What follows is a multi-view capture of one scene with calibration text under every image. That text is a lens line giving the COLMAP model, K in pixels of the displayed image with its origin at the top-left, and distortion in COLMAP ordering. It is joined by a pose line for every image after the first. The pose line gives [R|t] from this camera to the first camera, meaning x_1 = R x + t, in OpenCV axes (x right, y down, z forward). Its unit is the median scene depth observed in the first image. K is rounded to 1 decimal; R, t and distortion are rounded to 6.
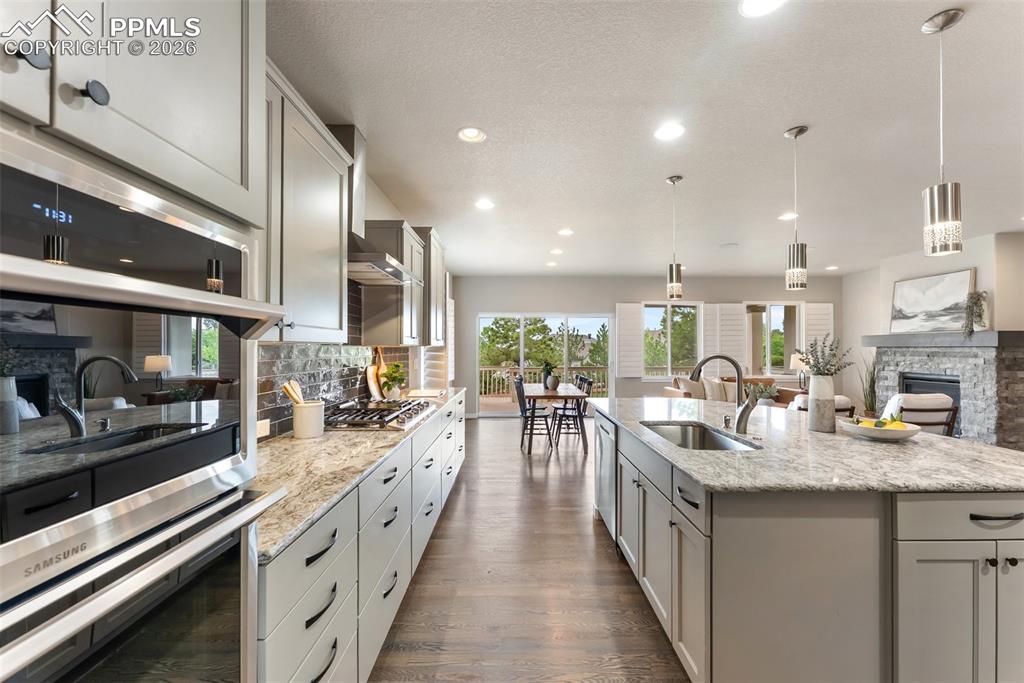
lens RADIAL K [[414.0, 0, 515.1], [0, 414.0, 345.8], [0, 0, 1]] dist [-0.000994, 0.001935]
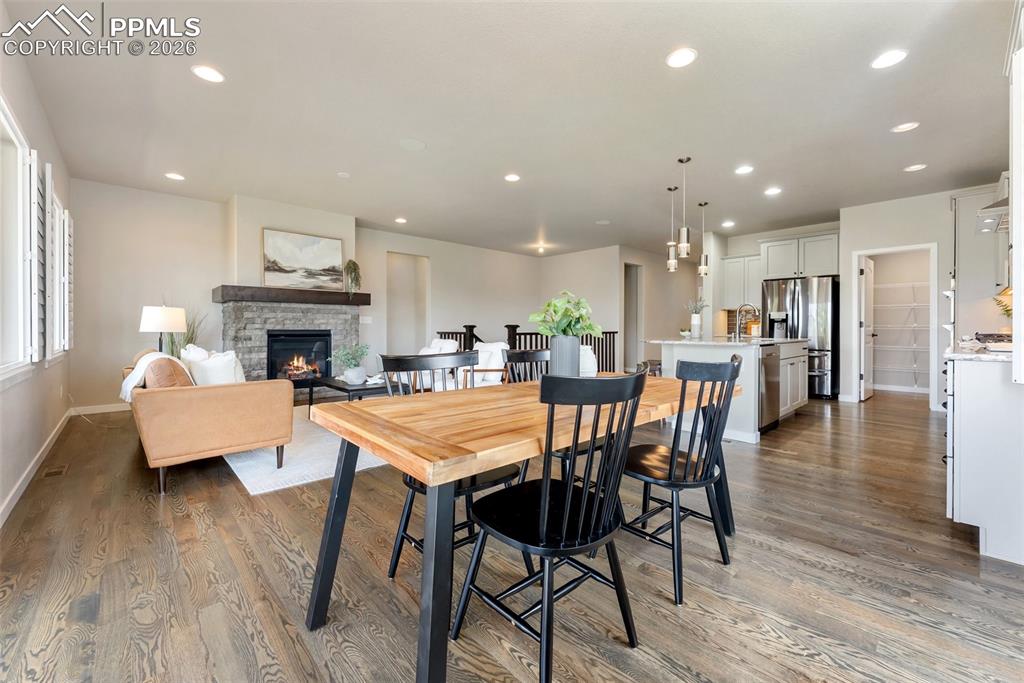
lens RADIAL K [[414.0, 0, 522.3], [0, 414.0, 327.4], [0, 0, 1]] dist [-0.000994, 0.001935]
pose [[-0.703295, -0.003785, 0.710888, -0.104085], [-0.007035, 0.999974, -0.001636, 0.059944], [-0.710863, -0.006151, -0.703303, 1.341747]]
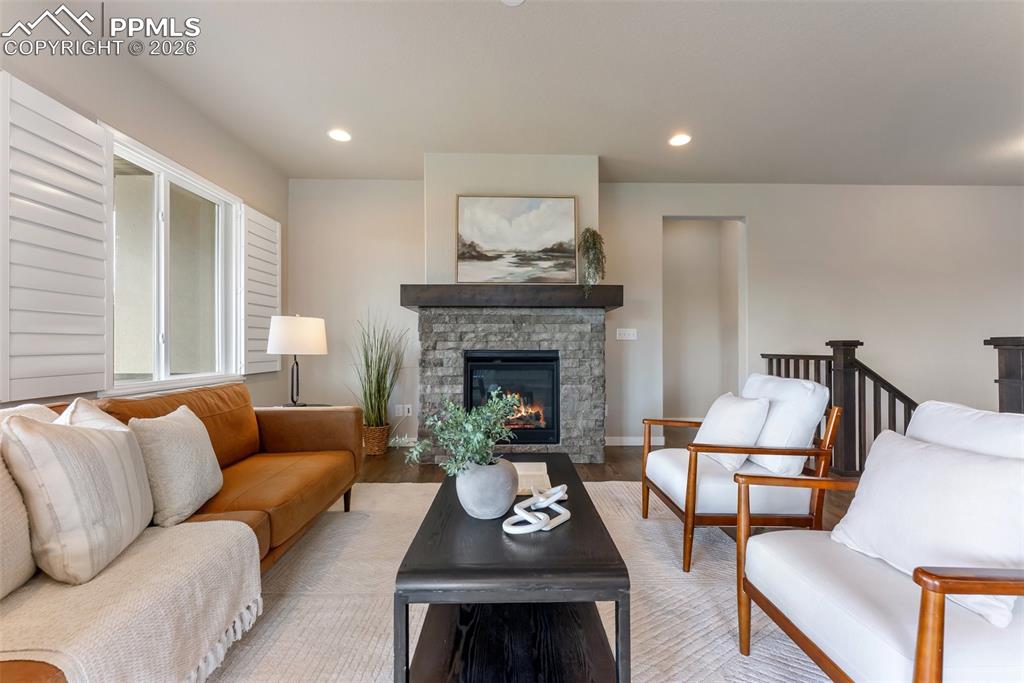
lens RADIAL K [[414.0, 0, 514.9], [0, 414.0, 346.3], [0, 0, 1]] dist [-0.000994, 0.001935]
pose [[-0.037355, 0.001706, 0.999301, 0.369391], [-0.004423, 0.999988, -0.001873, 0.062770], [-0.999292, -0.004490, -0.037348, 1.030140]]
